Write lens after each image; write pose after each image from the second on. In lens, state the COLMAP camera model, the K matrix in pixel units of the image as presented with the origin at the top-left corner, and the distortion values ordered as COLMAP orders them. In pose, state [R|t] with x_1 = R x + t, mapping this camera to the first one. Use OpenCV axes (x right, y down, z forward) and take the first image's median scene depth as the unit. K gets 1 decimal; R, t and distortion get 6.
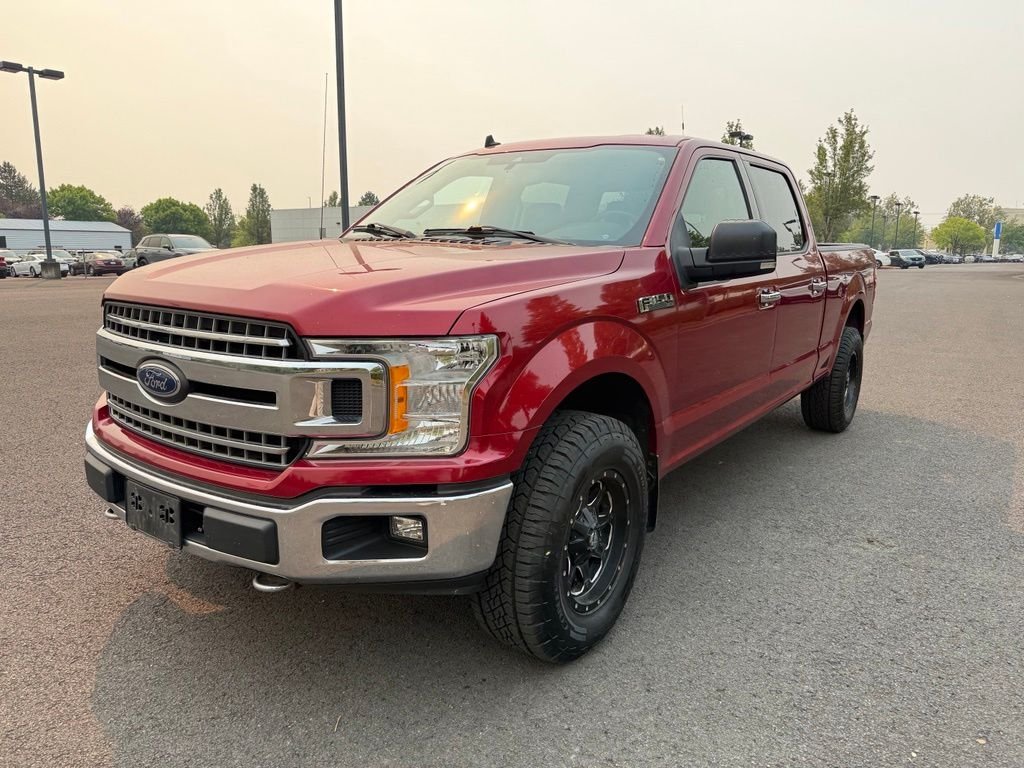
lens RADIAL K [[731.3, 0, 508.8], [0, 731.3, 367.1], [0, 0, 1]] dist [0.021278, -0.029997]
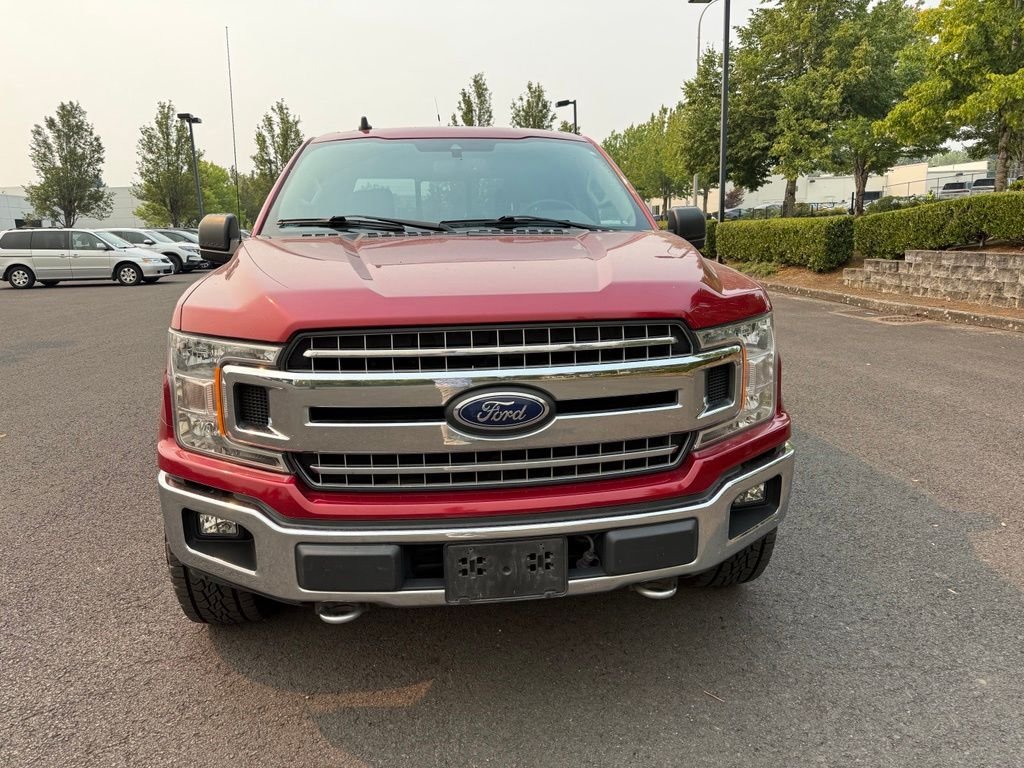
lens RADIAL K [[731.3, 0, 511.7], [0, 731.3, 376.0], [0, 0, 1]] dist [0.021278, -0.029997]
pose [[0.739493, -0.166677, 0.652203, -0.617157], [0.147326, 0.985446, 0.084797, -0.055113], [-0.656845, 0.033380, 0.753287, 0.226679]]
